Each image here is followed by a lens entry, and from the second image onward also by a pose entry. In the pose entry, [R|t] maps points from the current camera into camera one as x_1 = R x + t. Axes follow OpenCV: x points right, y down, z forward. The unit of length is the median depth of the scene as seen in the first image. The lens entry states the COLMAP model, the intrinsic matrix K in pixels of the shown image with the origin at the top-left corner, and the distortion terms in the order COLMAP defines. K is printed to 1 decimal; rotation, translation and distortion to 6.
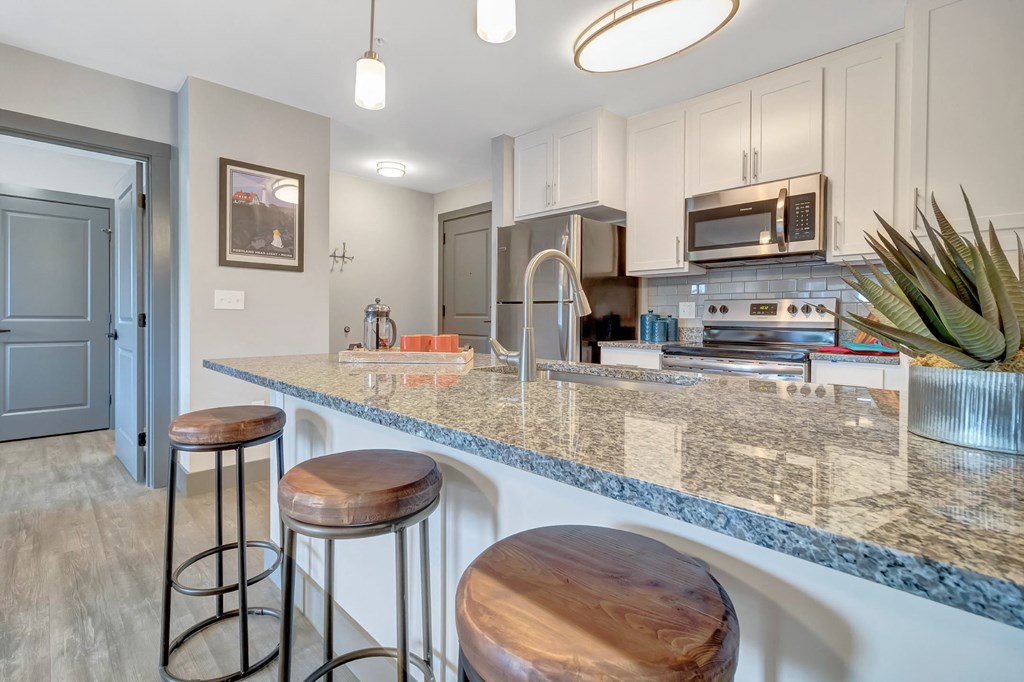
lens RADIAL K [[473.8, 0, 505.0], [0, 473.8, 321.3], [0, 0, 1]] dist [0.000079, -0.000287]
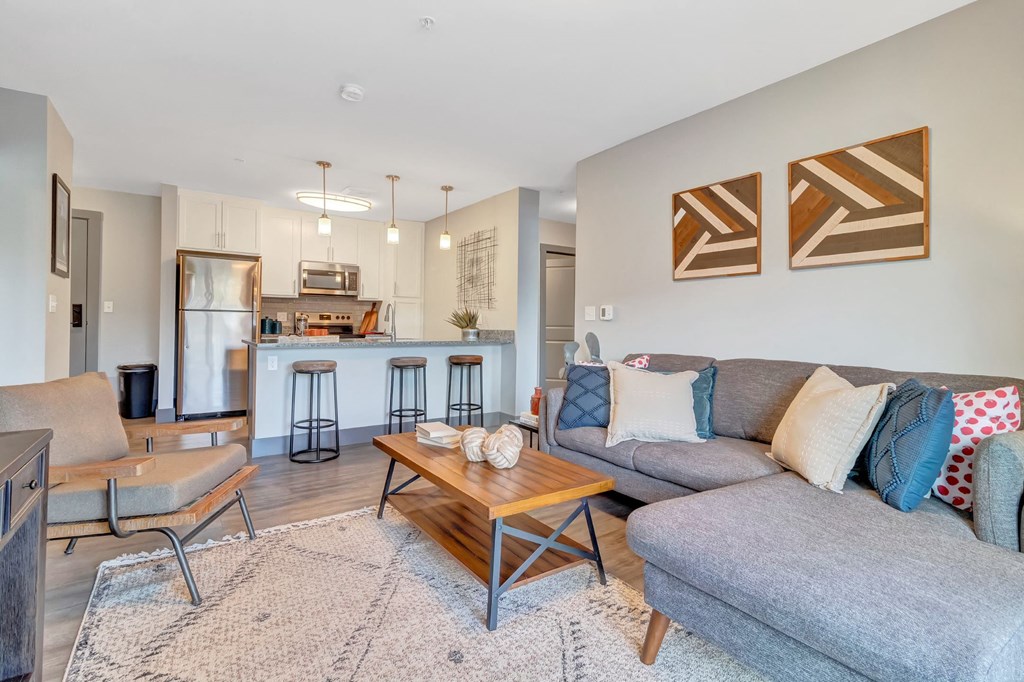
lens RADIAL K [[473.8, 0, 505.0], [0, 473.8, 321.3], [0, 0, 1]] dist [0.000079, -0.000287]
pose [[0.175537, -0.002789, 0.984469, -1.747420], [0.002349, 0.999994, 0.002414, -0.012171], [-0.984470, 0.001889, 0.175542, -0.243784]]
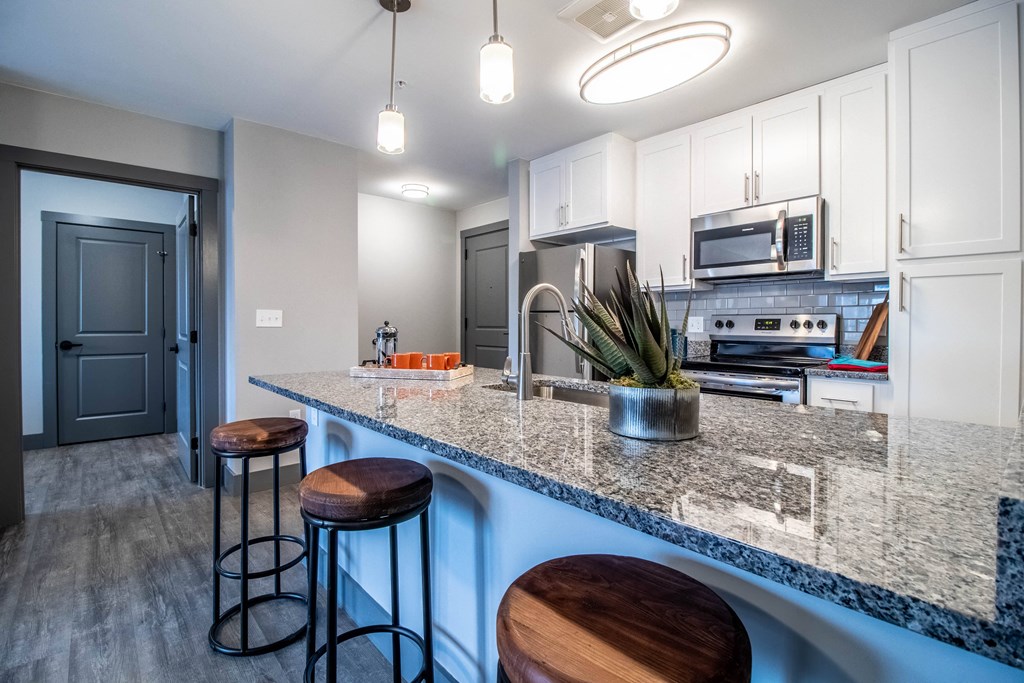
lens RADIAL K [[469.8, 0, 502.4], [0, 469.8, 327.7], [0, 0, 1]] dist [0.000510, -0.016202]
pose [[0.998111, -0.005860, -0.061156, 0.033573], [0.005798, 0.999982, -0.001193, -0.024174], [0.061162, 0.000836, 0.998127, -0.072862]]
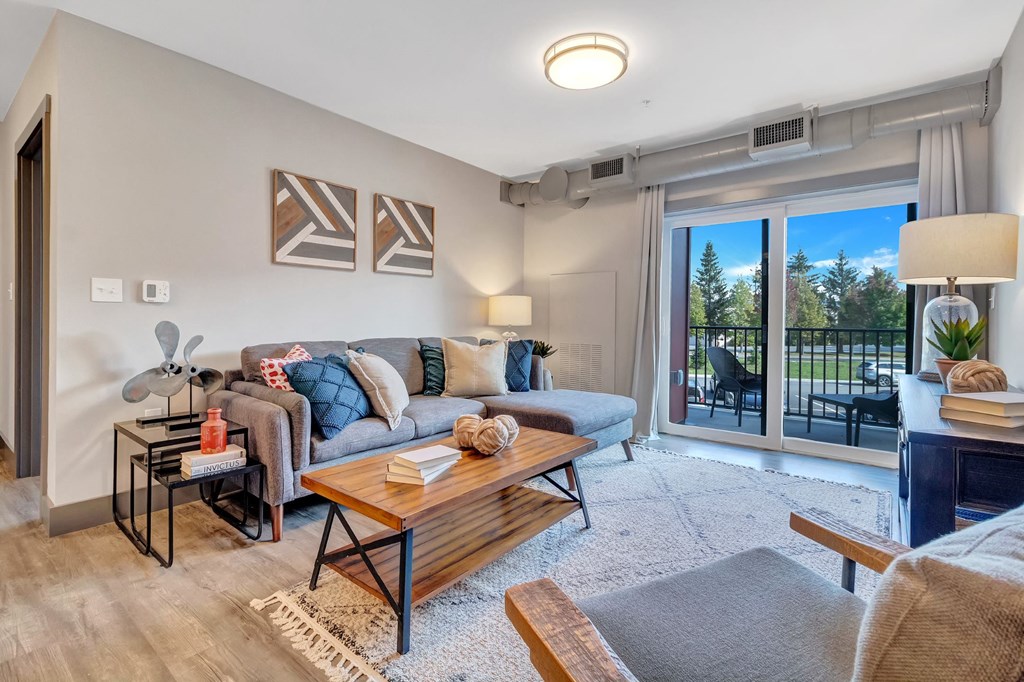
lens RADIAL K [[473.8, 0, 505.0], [0, 473.8, 321.3], [0, 0, 1]] dist [0.000079, -0.000287]
pose [[-0.993726, -0.007734, -0.111577, -0.824992], [-0.008218, 0.999959, 0.003877, 0.018786], [0.111542, 0.004769, -0.993748, 0.797033]]
